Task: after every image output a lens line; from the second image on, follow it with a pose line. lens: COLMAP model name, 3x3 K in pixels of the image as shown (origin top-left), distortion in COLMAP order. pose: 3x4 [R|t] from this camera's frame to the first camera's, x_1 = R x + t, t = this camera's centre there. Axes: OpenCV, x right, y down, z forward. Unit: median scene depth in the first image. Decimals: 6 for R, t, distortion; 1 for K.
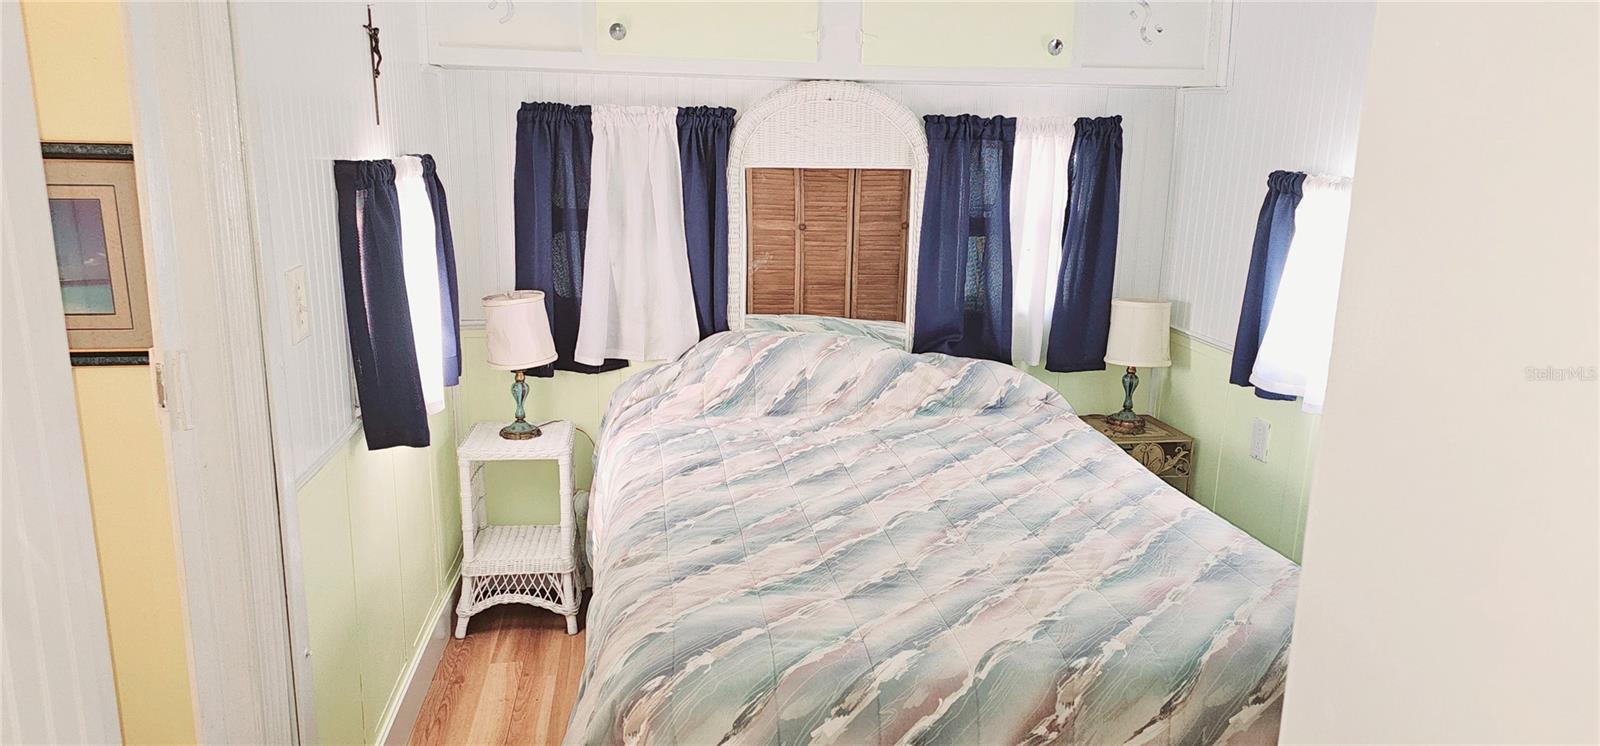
lens RADIAL K [[1060.7, 0, 789.7], [0, 1060.7, 369.7], [0, 0, 1]] dist [0.069782, -0.041273]
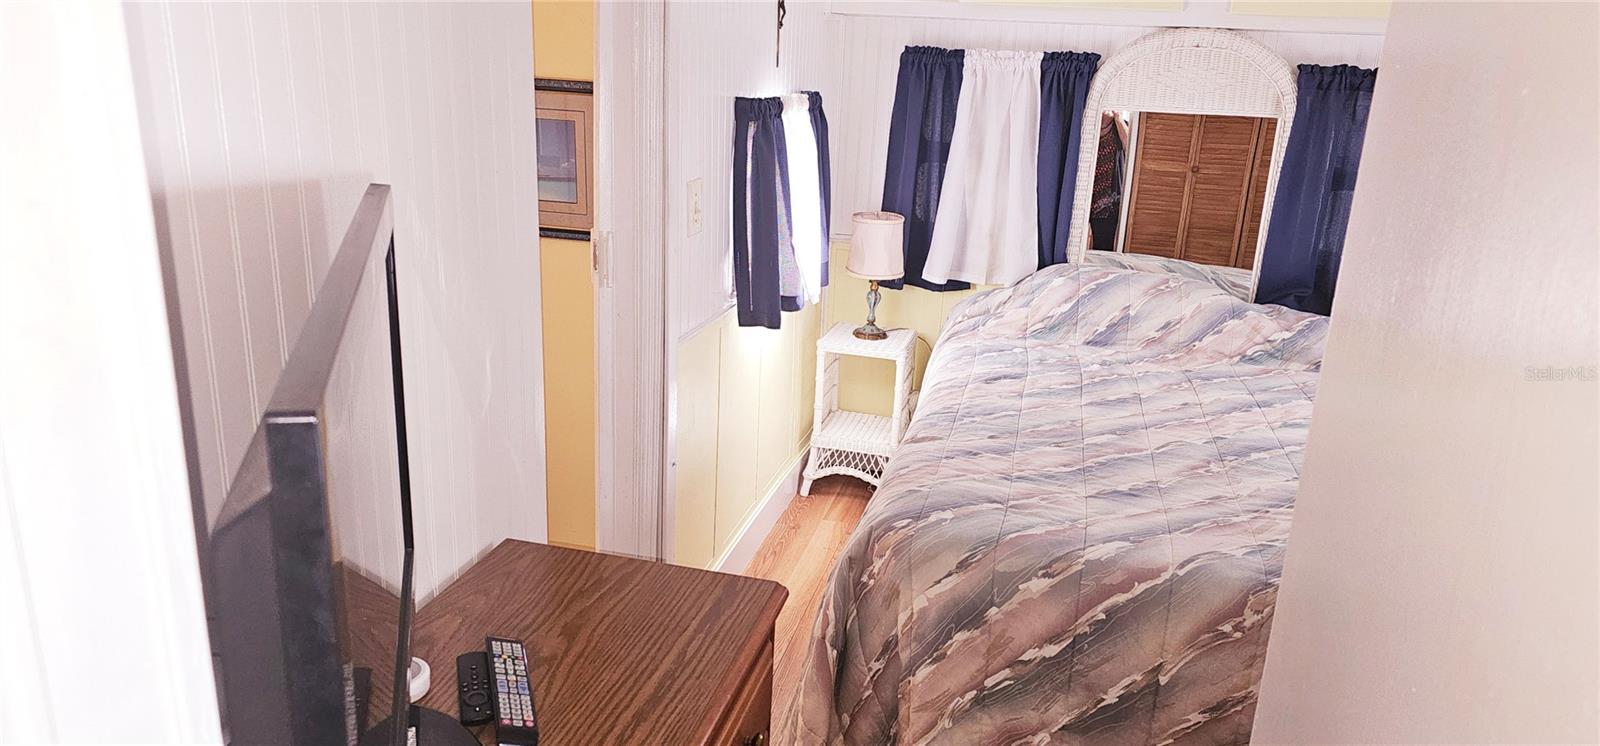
lens RADIAL K [[1060.7, 0, 811.3], [0, 1060.7, 363.8], [0, 0, 1]] dist [0.069782, -0.041273]
pose [[0.929863, 0.127519, -0.345100, 0.096919], [-0.107035, 0.991202, 0.077859, 0.008229], [0.351992, -0.035460, 0.935331, -0.116105]]
